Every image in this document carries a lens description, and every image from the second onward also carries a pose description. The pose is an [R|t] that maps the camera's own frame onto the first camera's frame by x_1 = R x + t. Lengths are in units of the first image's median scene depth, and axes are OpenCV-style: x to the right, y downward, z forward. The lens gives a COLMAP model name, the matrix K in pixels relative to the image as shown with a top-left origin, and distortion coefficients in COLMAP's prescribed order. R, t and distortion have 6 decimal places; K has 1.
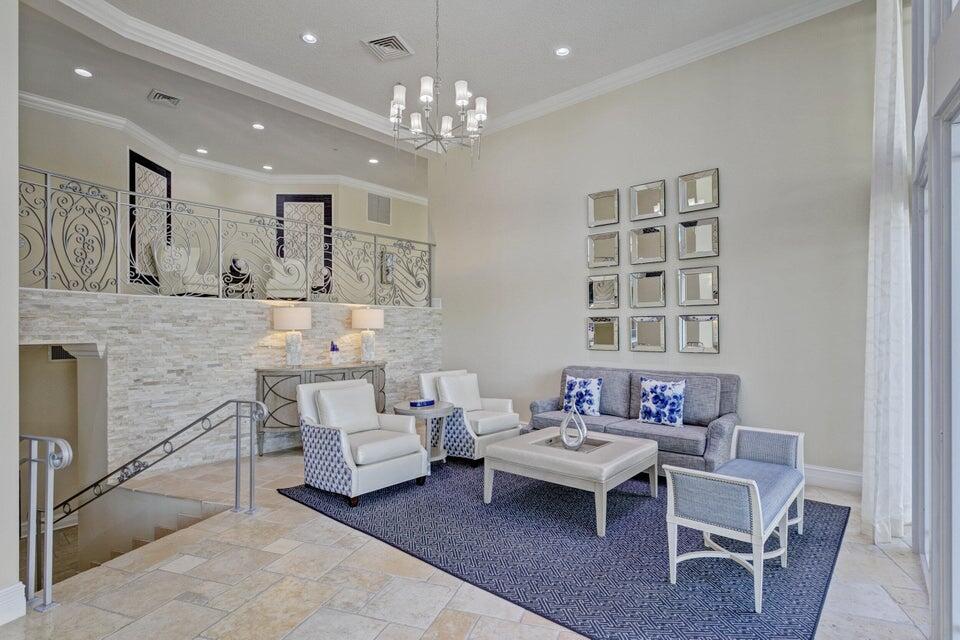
lens RADIAL K [[490.4, 0, 476.7], [0, 490.4, 328.1], [0, 0, 1]] dist [0.000986, 0.000818]
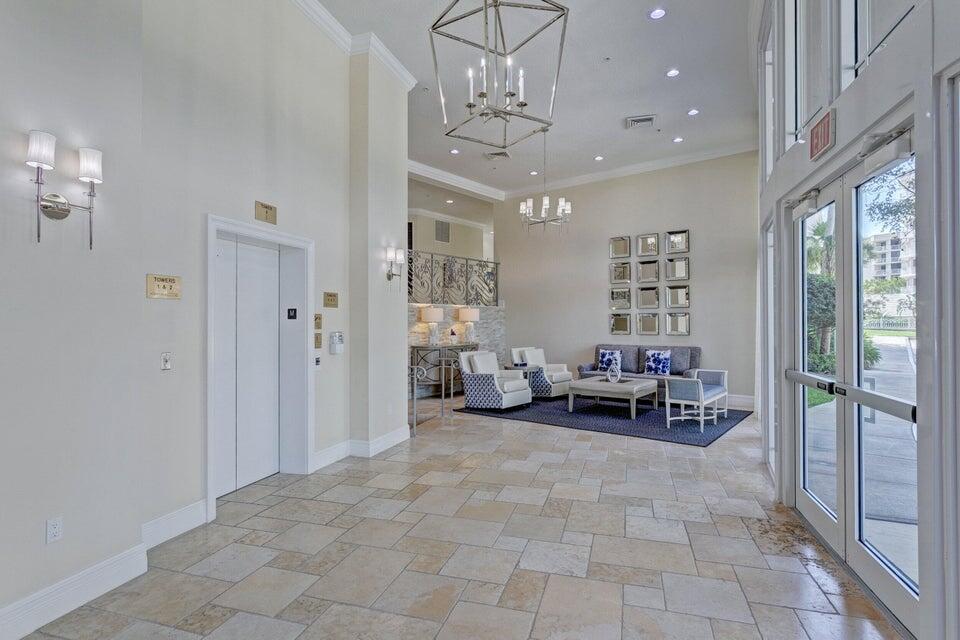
lens RADIAL K [[490.4, 0, 482.6], [0, 490.4, 315.0], [0, 0, 1]] dist [0.000986, 0.000818]
pose [[0.998829, -0.000069, 0.048380, -0.315043], [0.000580, 0.999944, -0.010535, -0.001972], [-0.048376, 0.010551, 0.998773, -0.685589]]
